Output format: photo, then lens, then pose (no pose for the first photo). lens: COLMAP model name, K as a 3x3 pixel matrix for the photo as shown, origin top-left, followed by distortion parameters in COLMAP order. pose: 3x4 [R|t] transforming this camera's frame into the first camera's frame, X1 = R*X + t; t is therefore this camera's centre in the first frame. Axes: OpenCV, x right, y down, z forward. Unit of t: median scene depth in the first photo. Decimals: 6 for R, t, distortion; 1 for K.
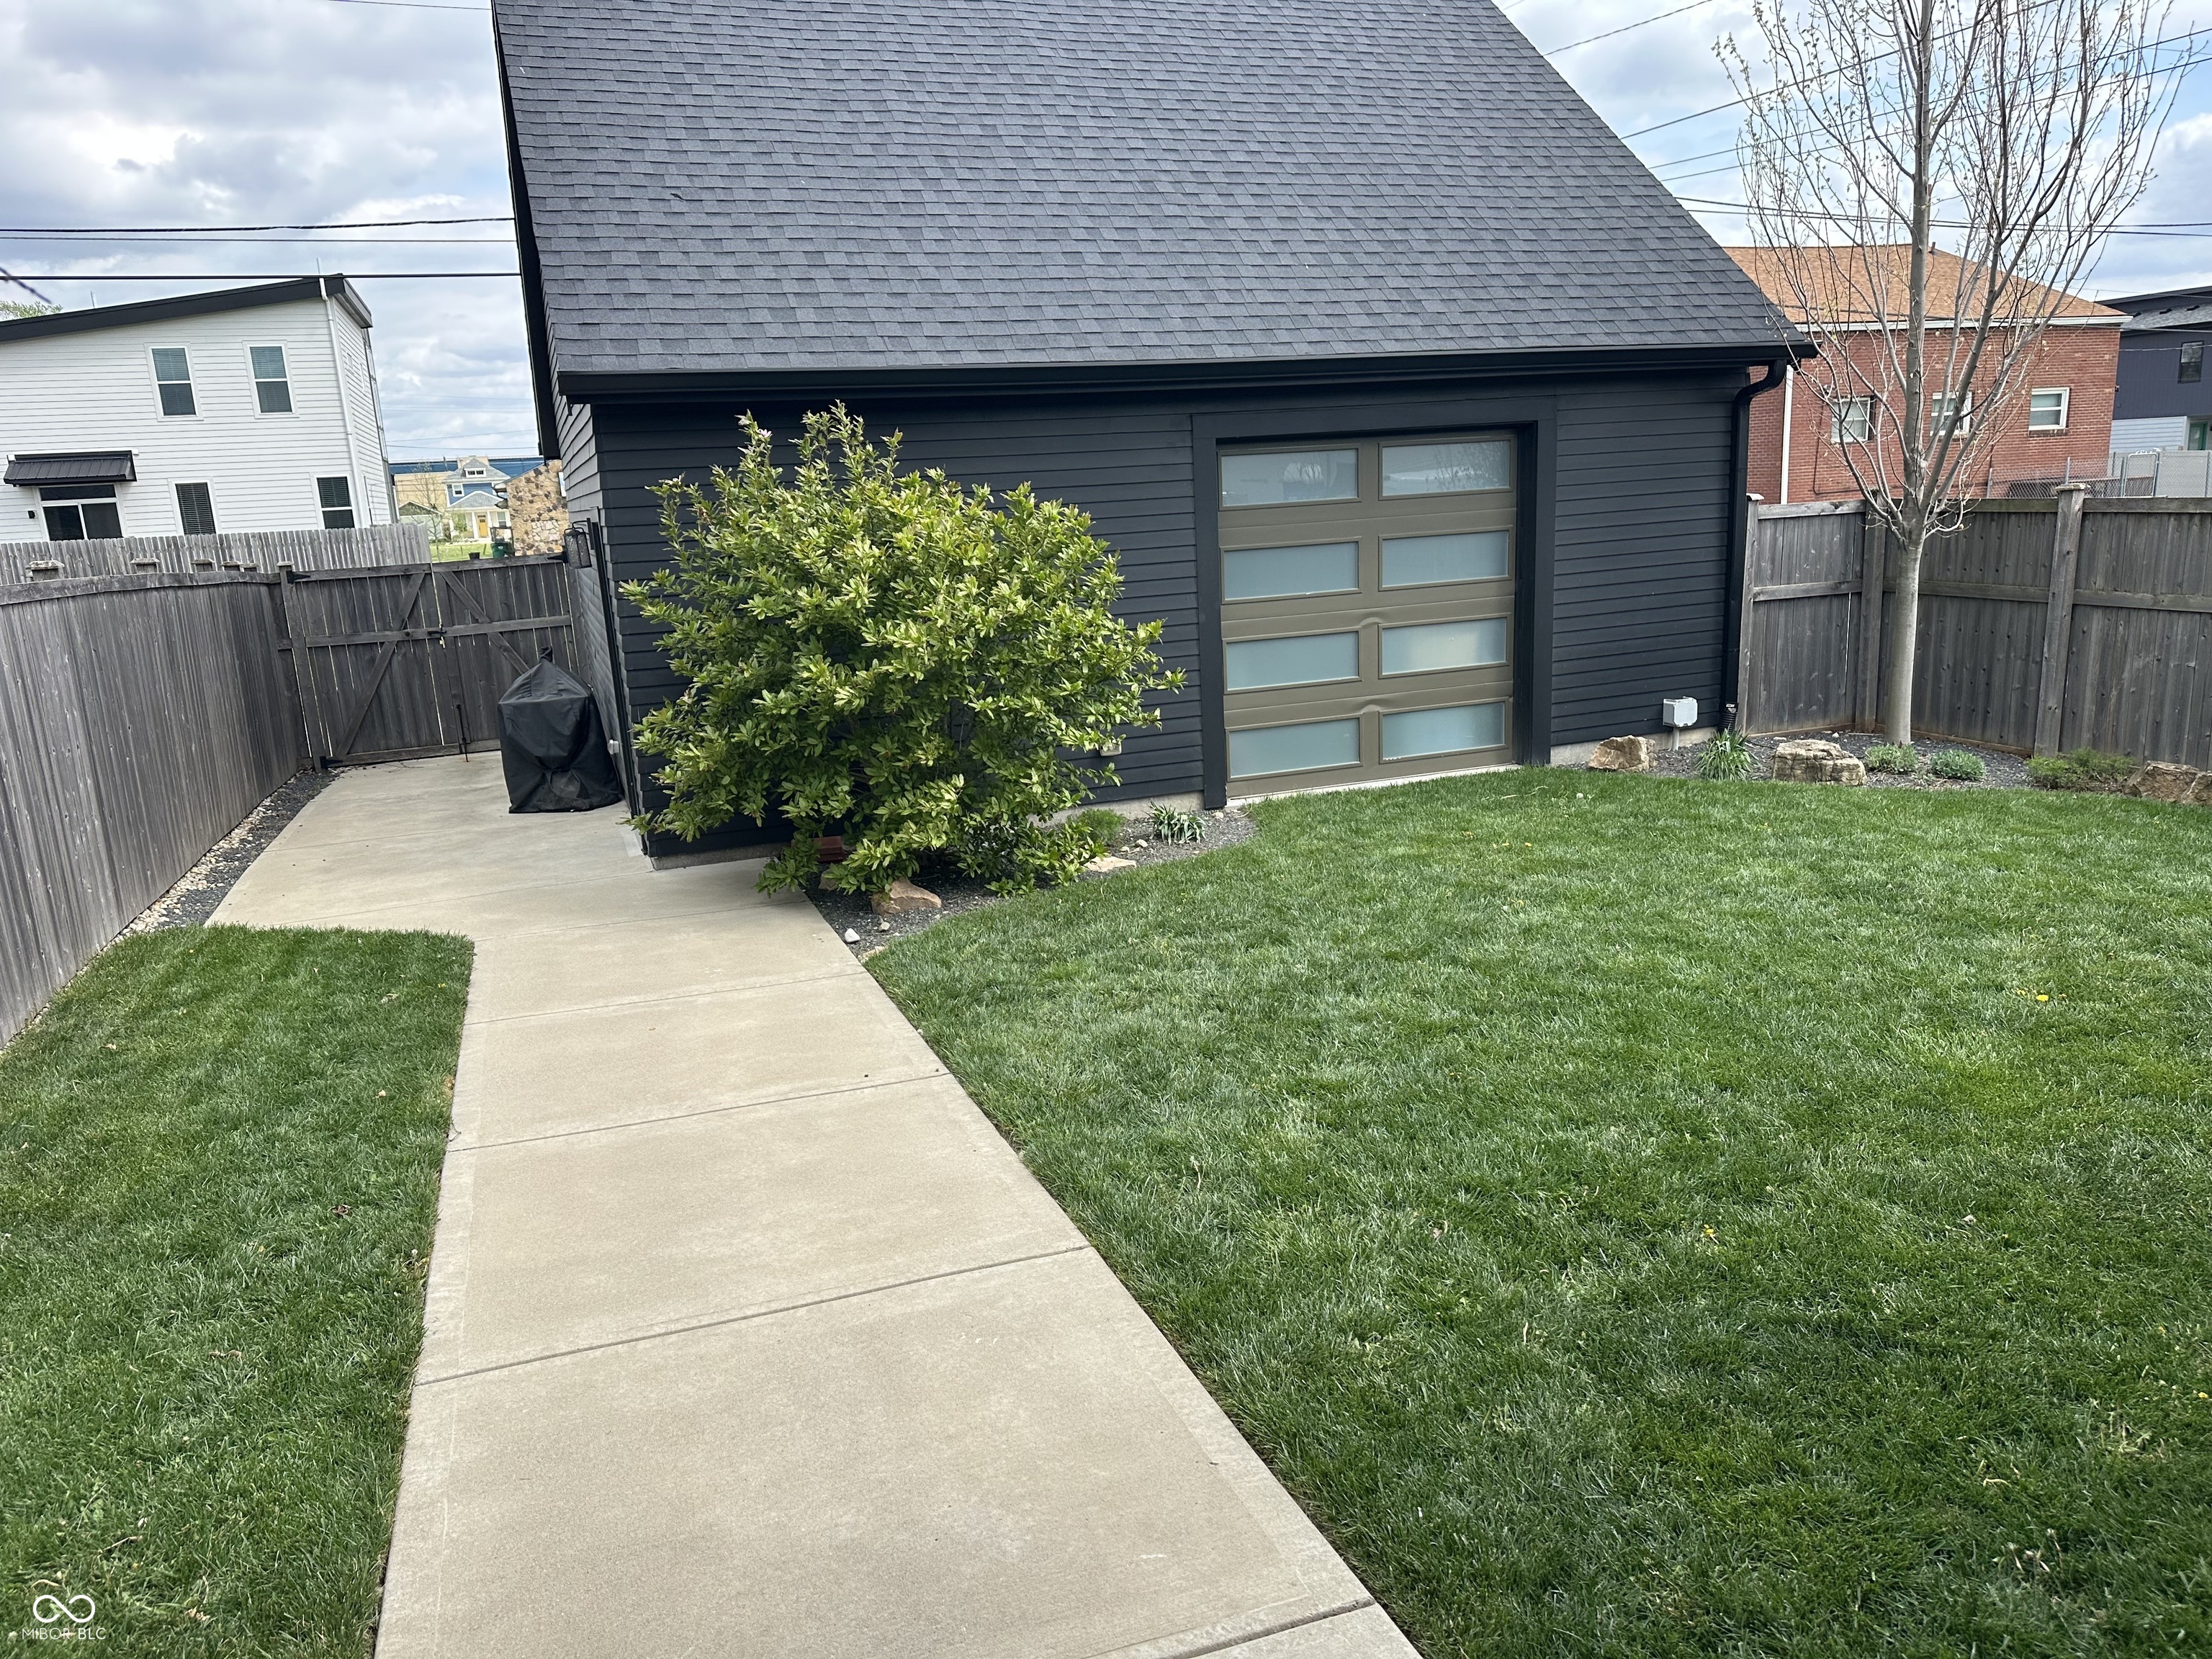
lens RADIAL K [[1549.7, 0, 1116.0], [0, 1549.7, 834.1], [0, 0, 1]] dist [0.056152, -0.072017]
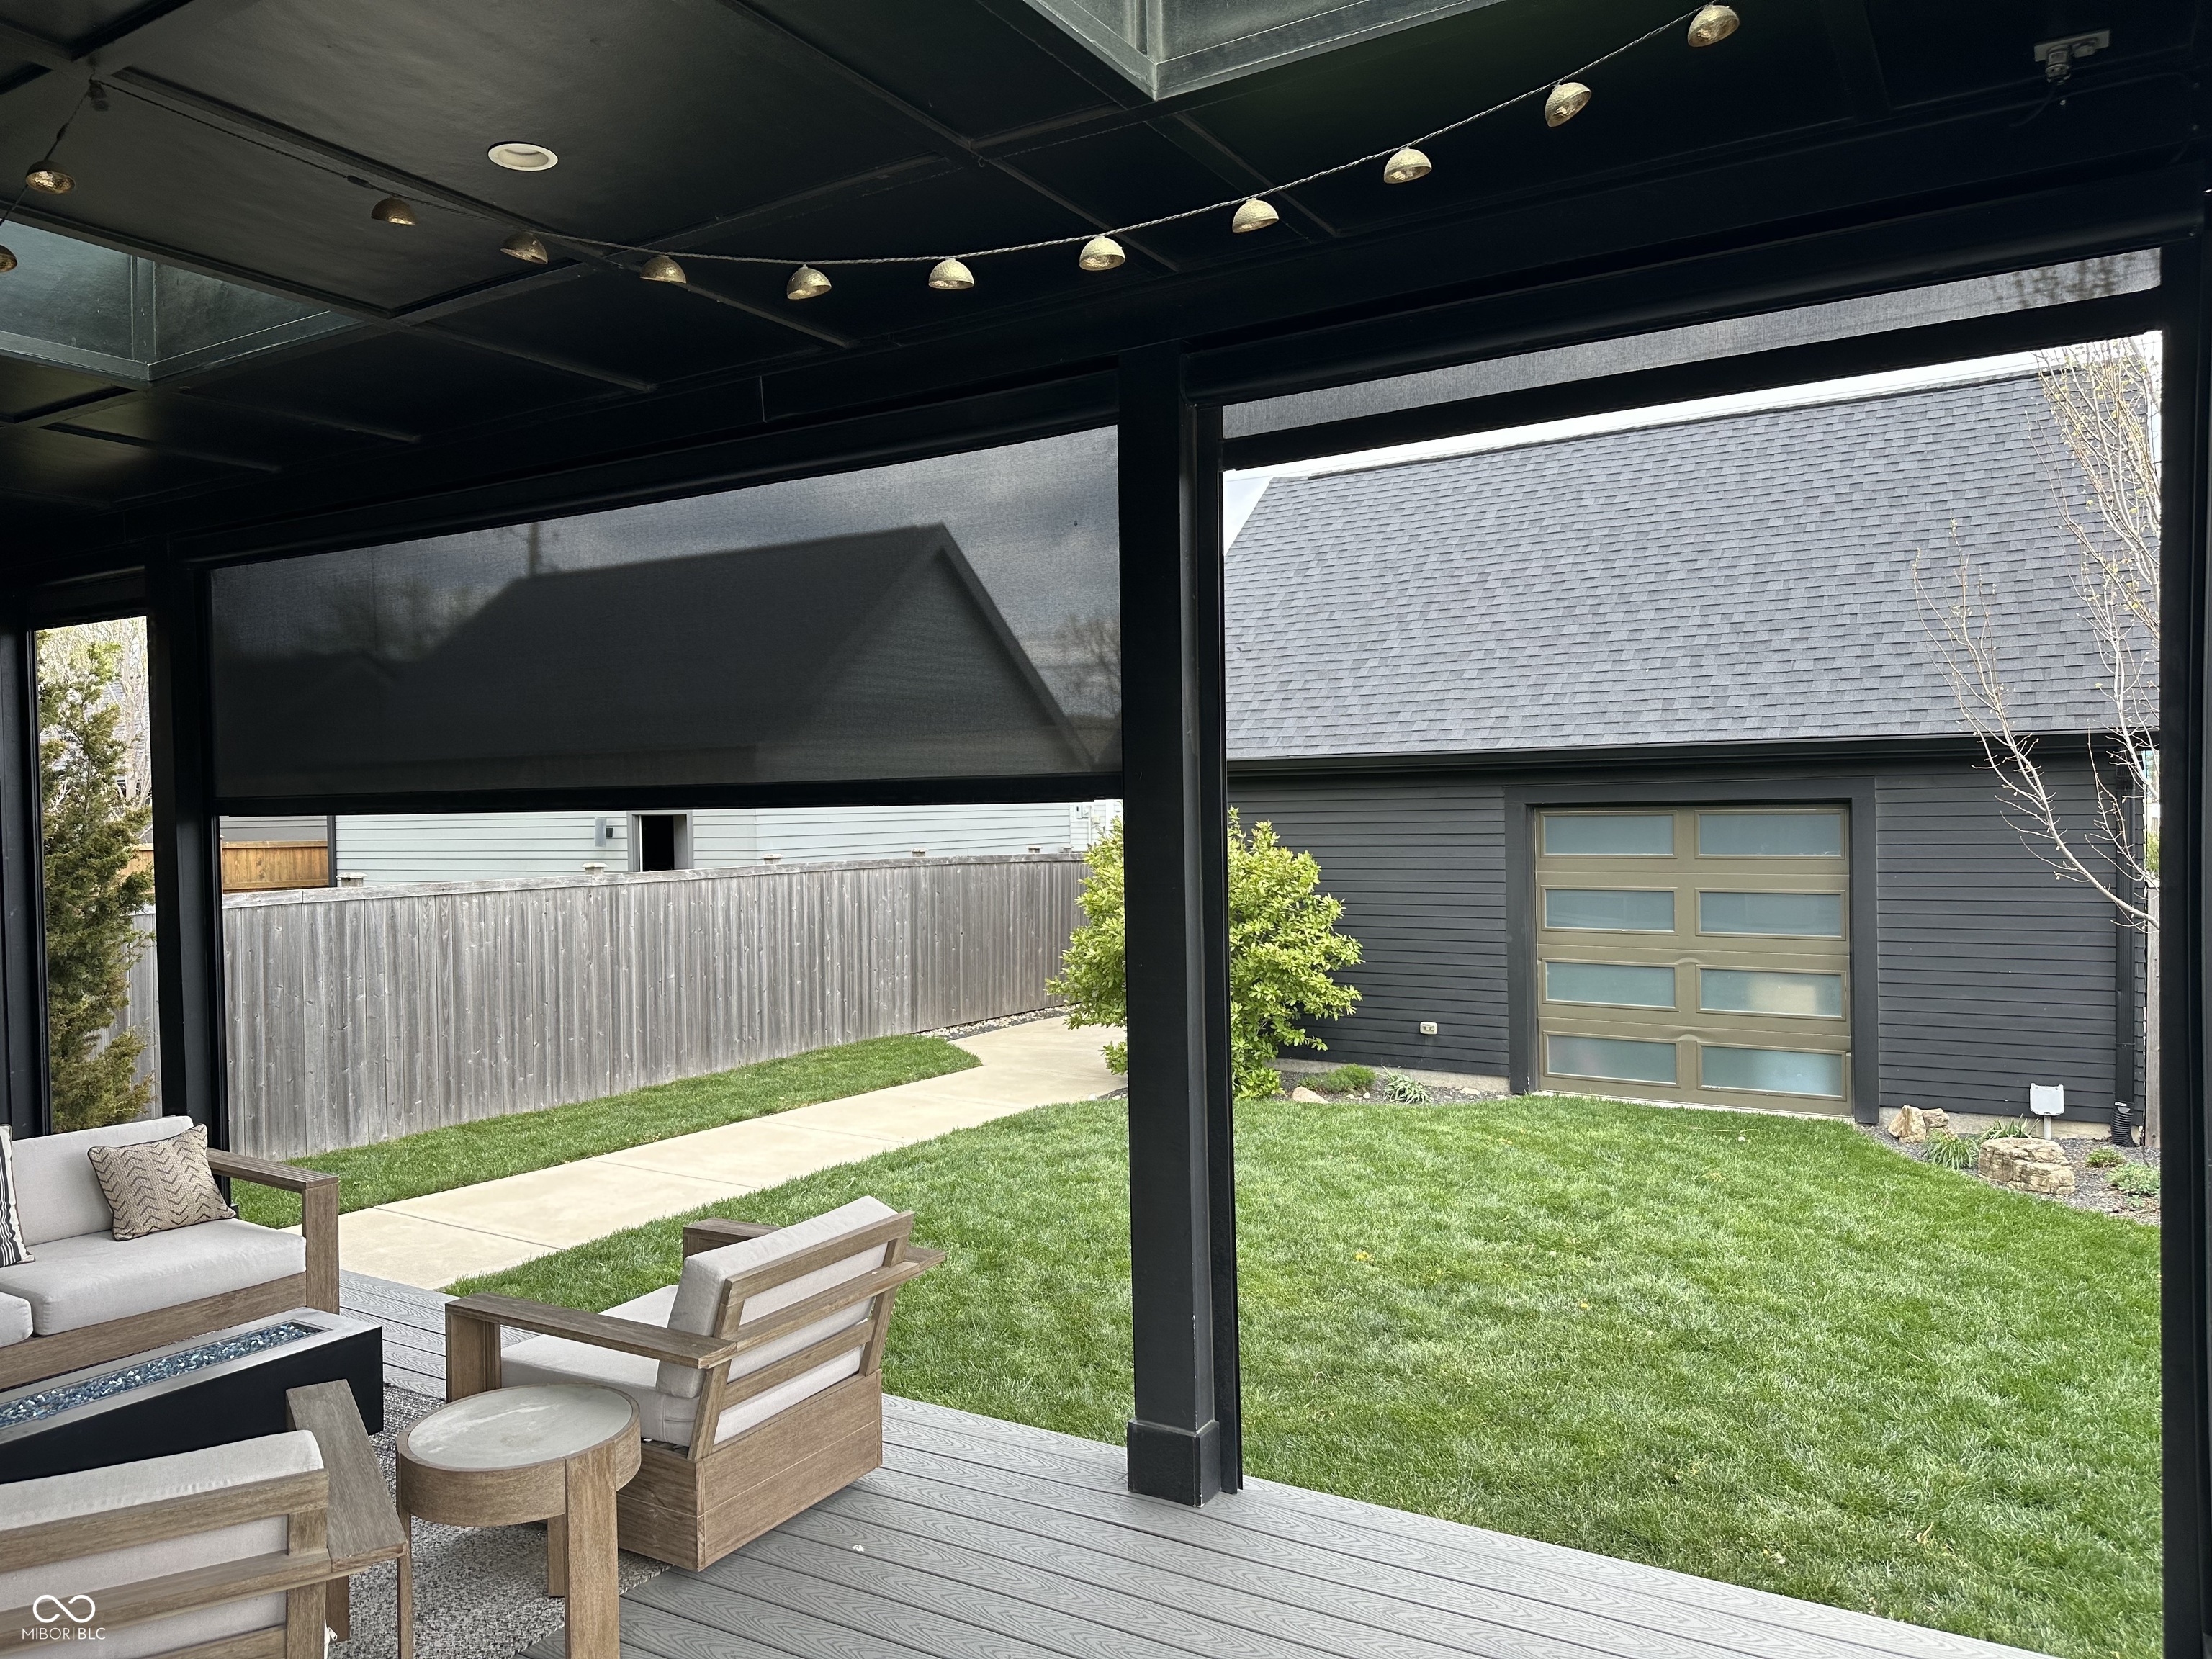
lens RADIAL K [[1549.7, 0, 1103.2], [0, 1549.7, 824.2], [0, 0, 1]] dist [0.056152, -0.072017]
pose [[0.622667, 0.052752, -0.780706, 0.895821], [-0.187225, 0.978788, -0.083188, -0.067888], [0.759758, 0.197966, 0.619336, -0.068941]]
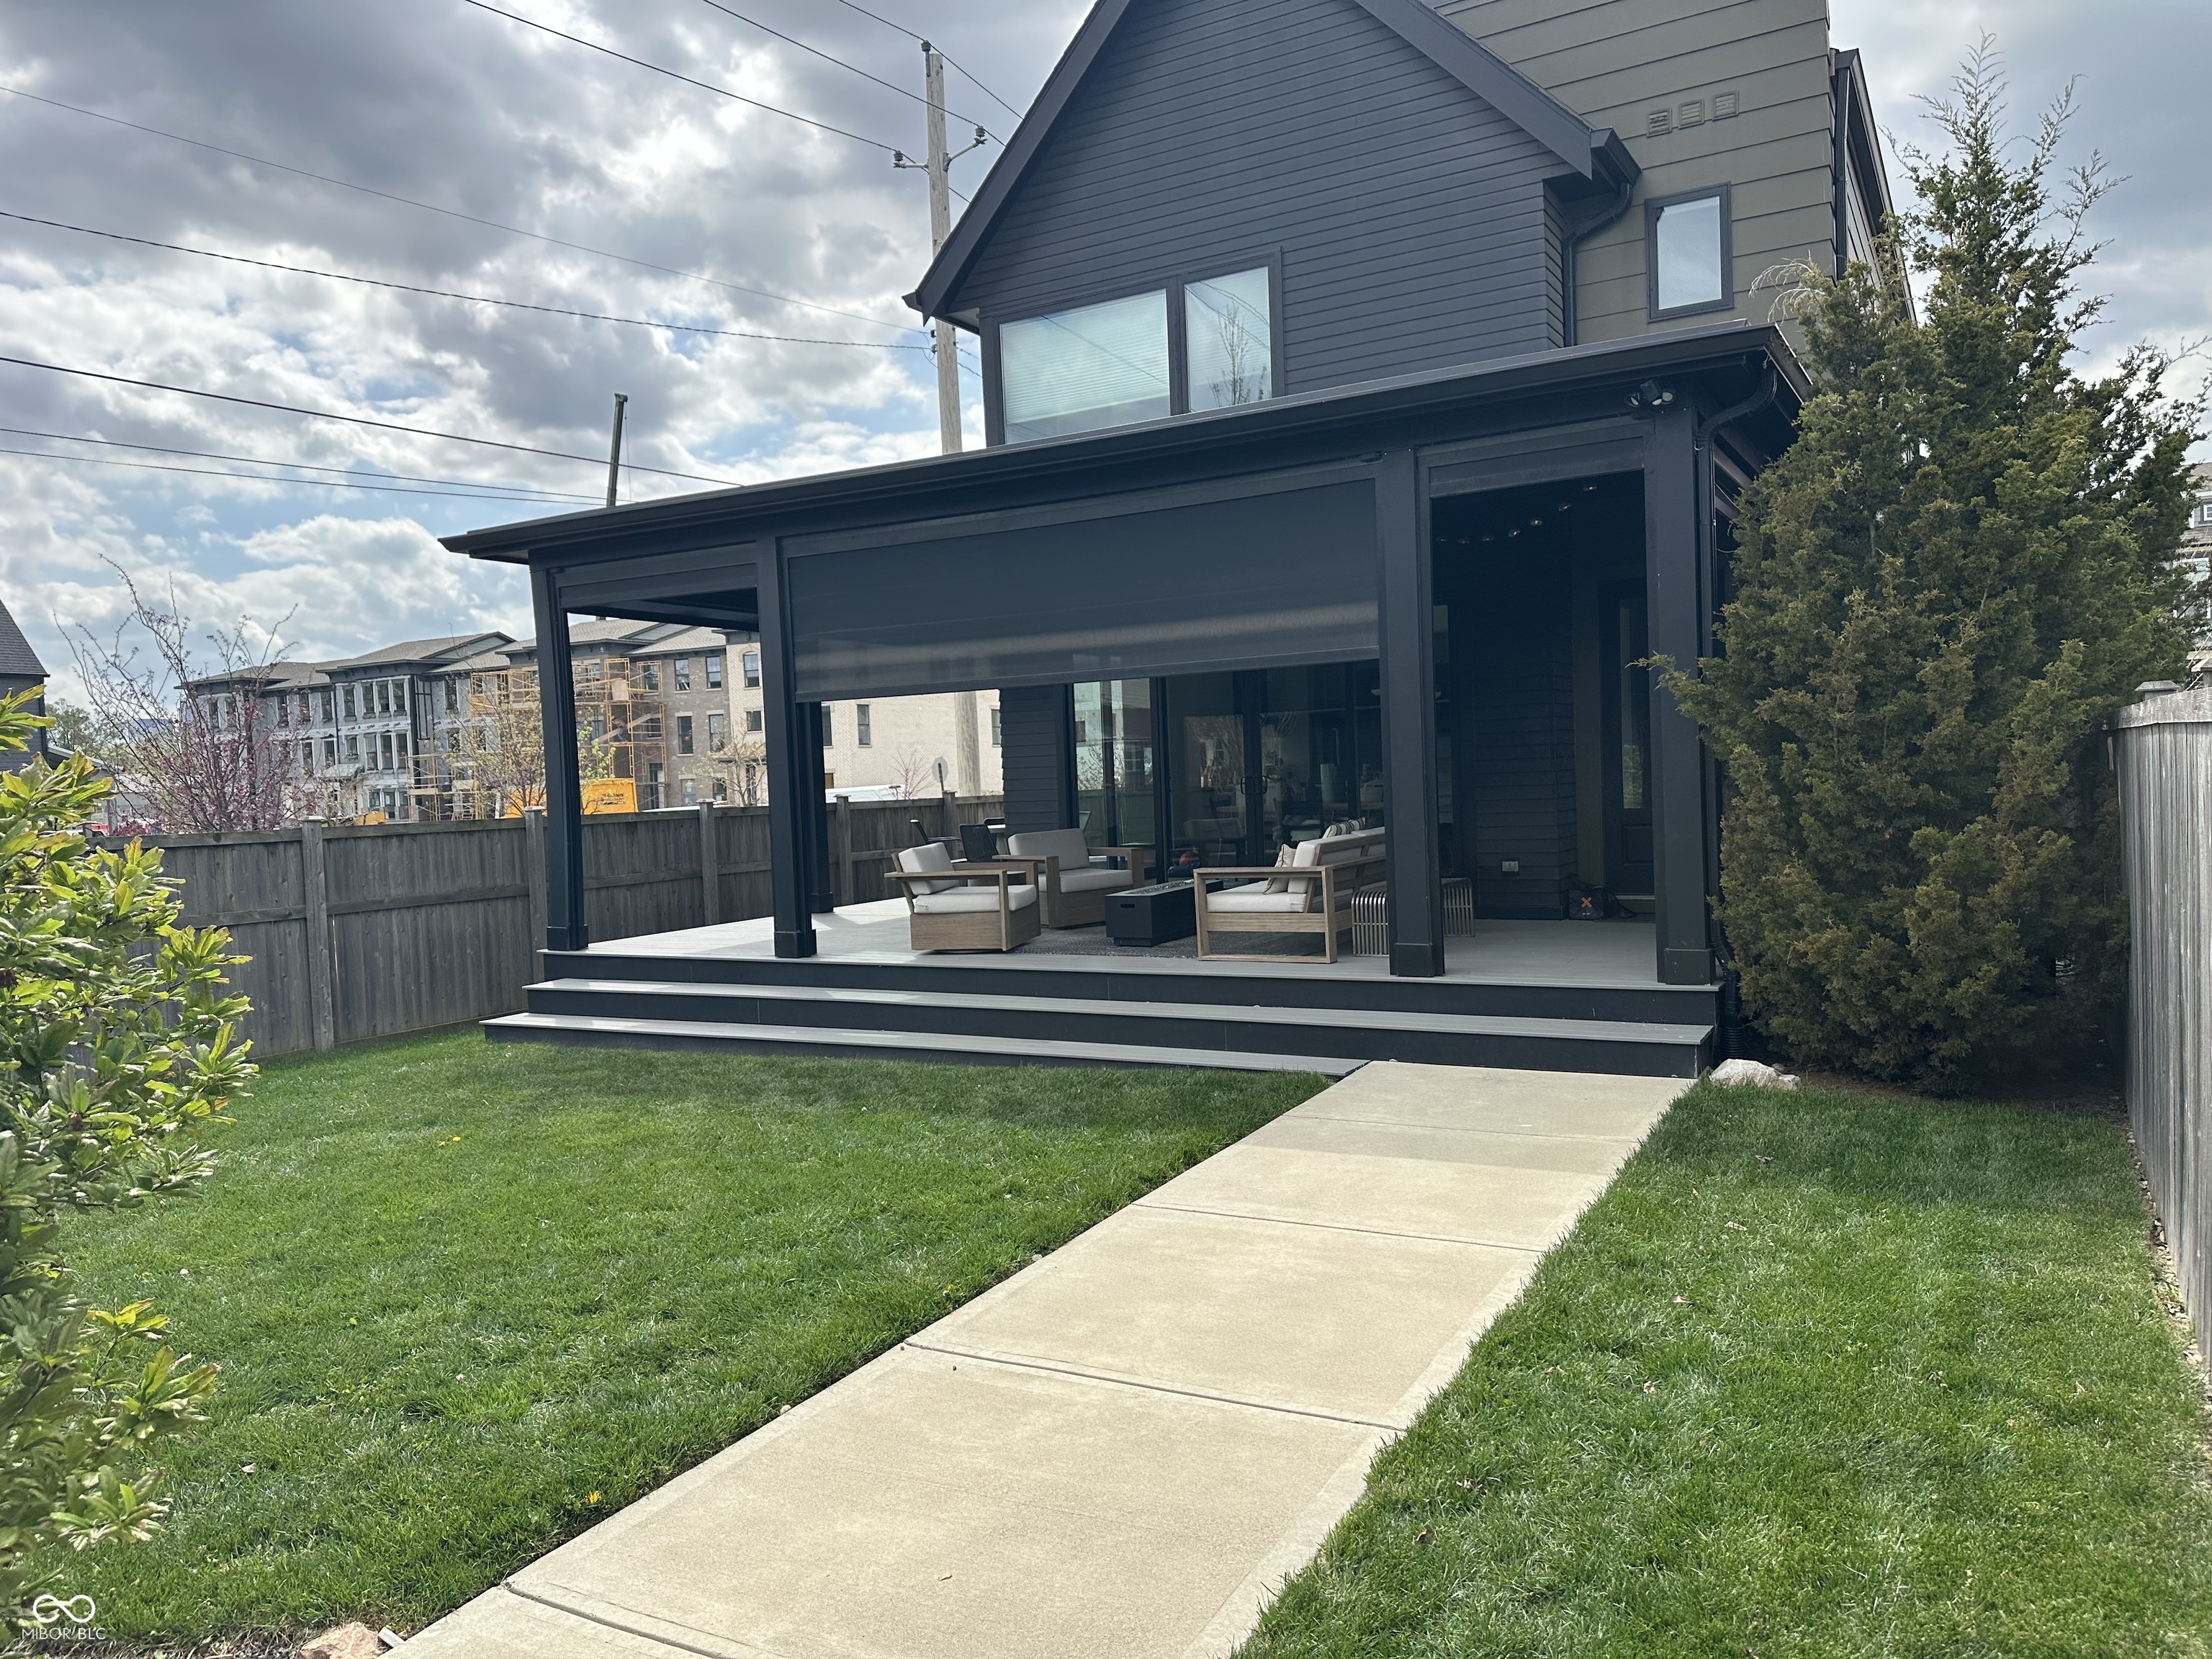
lens RADIAL K [[1549.7, 0, 1111.4], [0, 1549.7, 828.8], [0, 0, 1]] dist [0.056152, -0.072017]
pose [[-0.635890, 0.044688, 0.770485, -0.536607], [0.241029, 0.959888, 0.143250, -0.136640], [-0.733177, 0.276800, -0.621154, 0.847912]]
